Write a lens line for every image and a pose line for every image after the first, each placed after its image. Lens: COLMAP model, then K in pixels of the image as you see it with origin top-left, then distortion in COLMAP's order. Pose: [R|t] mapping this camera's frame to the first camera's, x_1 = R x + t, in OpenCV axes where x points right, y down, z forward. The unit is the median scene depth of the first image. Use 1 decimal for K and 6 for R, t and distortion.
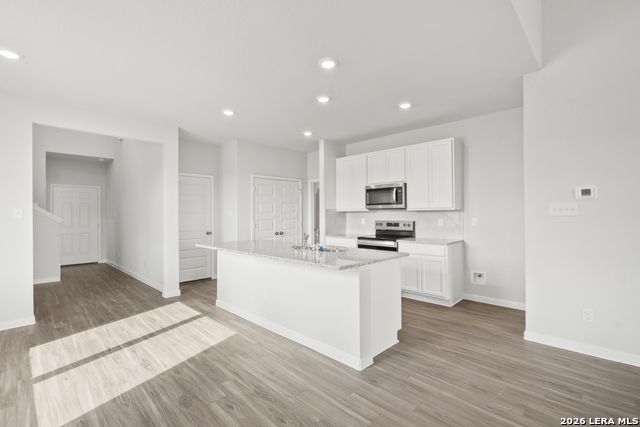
lens RADIAL K [[293.7, 0, 322.1], [0, 293.7, 213.9], [0, 0, 1]] dist [0.002371, 0.000370]
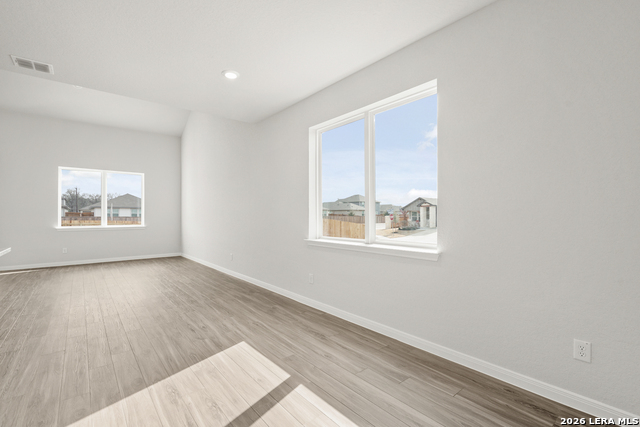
lens RADIAL K [[293.7, 0, 322.1], [0, 293.7, 213.9], [0, 0, 1]] dist [0.002371, 0.000370]
pose [[-0.993946, 0.013440, 0.109048, -0.624096], [0.012817, 0.999897, -0.006414, 0.037005], [-0.109123, -0.004977, -0.994016, 1.002833]]
